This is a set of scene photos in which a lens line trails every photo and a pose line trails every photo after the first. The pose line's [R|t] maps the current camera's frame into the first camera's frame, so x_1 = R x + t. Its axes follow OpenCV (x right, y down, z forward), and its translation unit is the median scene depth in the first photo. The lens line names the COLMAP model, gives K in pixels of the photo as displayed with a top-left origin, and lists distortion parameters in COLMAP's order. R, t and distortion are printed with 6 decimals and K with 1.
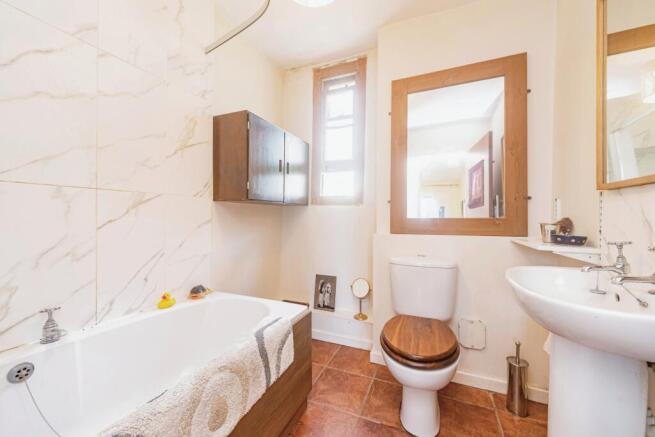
lens RADIAL K [[254.8, 0, 329.2], [0, 254.8, 216.5], [0, 0, 1]] dist [-0.003032, -0.000132]
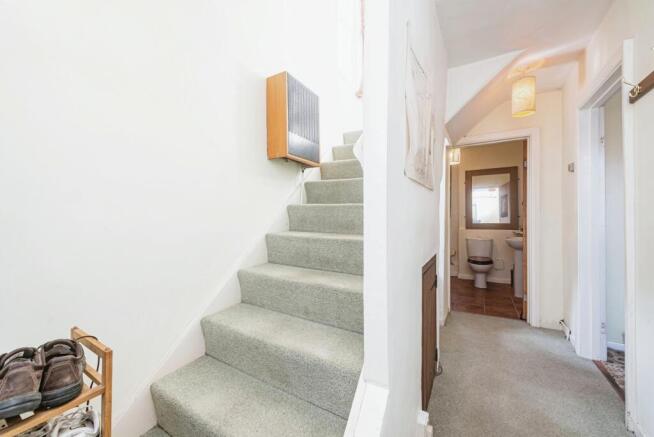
lens RADIAL K [[254.5, 0, 324.7], [0, 254.5, 218.1], [0, 0, 1]] dist [-0.003032, -0.000132]
pose [[0.991891, -0.003381, -0.127045, -0.950937], [0.001507, 0.999889, -0.014841, -0.009803], [0.127081, 0.014530, 0.991786, -1.964261]]
